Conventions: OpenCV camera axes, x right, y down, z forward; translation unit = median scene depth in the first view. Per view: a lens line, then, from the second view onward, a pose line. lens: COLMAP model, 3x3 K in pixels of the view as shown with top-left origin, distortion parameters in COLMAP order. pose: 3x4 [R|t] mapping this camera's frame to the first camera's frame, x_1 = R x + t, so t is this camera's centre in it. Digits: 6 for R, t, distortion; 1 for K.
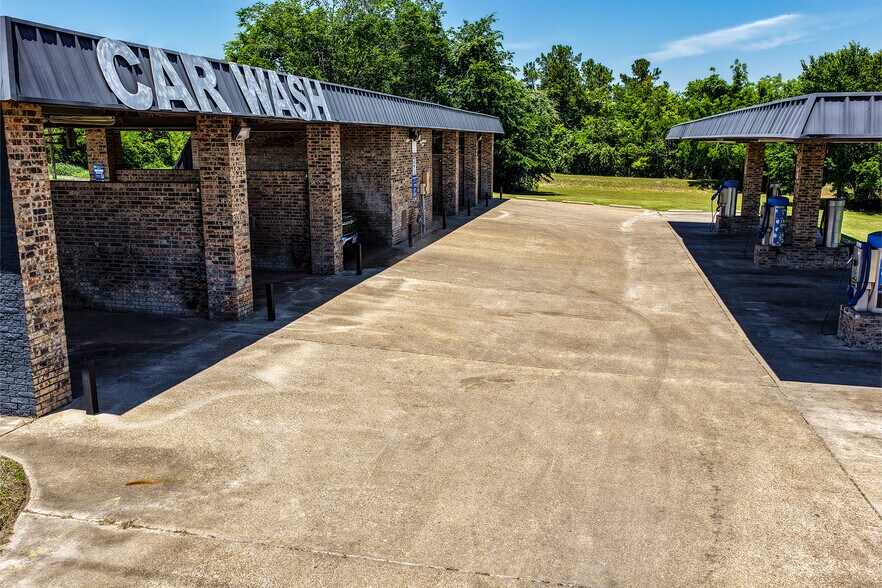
lens RADIAL K [[732.0, 0, 445.1], [0, 732.0, 290.6], [0, 0, 1]] dist [-0.012443, 0.040849]
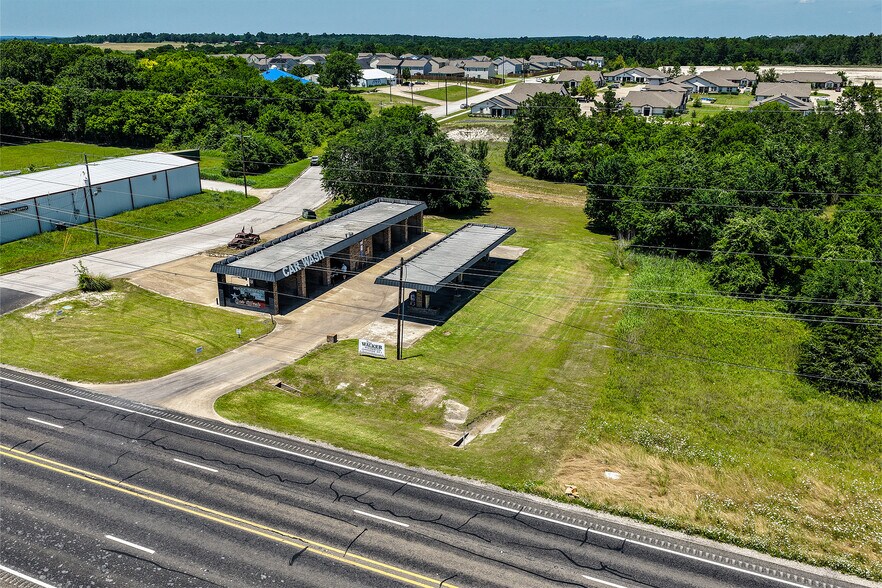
lens RADIAL K [[732.0, 0, 445.1], [0, 732.0, 290.6], [0, 0, 1]] dist [-0.012443, 0.040849]
pose [[0.984009, 0.061183, -0.167282, 1.818800], [-0.039177, 0.990499, 0.131821, -0.857523], [0.173758, -0.123159, 0.977057, -4.530328]]
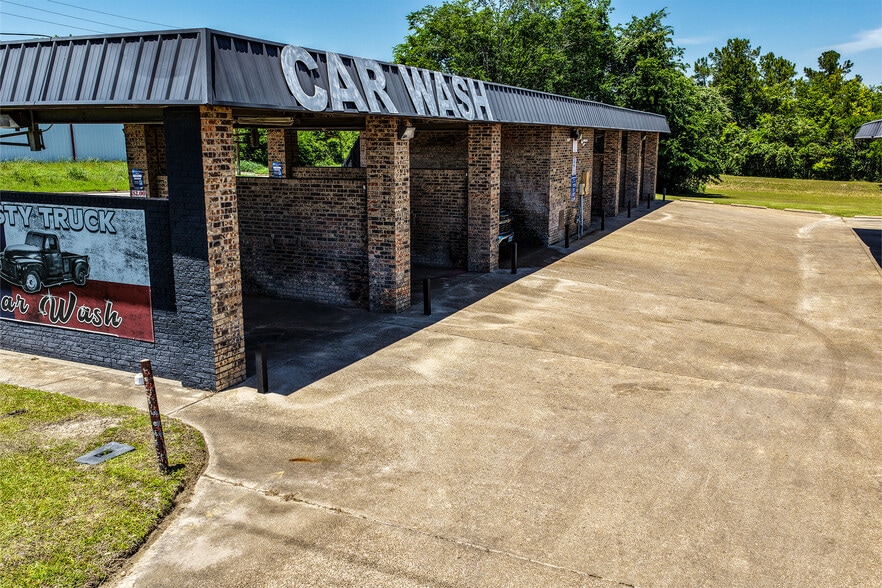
lens RADIAL K [[732.0, 0, 445.1], [0, 732.0, 290.6], [0, 0, 1]] dist [-0.012443, 0.040849]
pose [[0.977230, 0.043298, -0.207719, -0.000013], [-0.043090, 0.999056, 0.005528, 0.000162], [0.207762, 0.003548, 0.978173, -0.002594]]
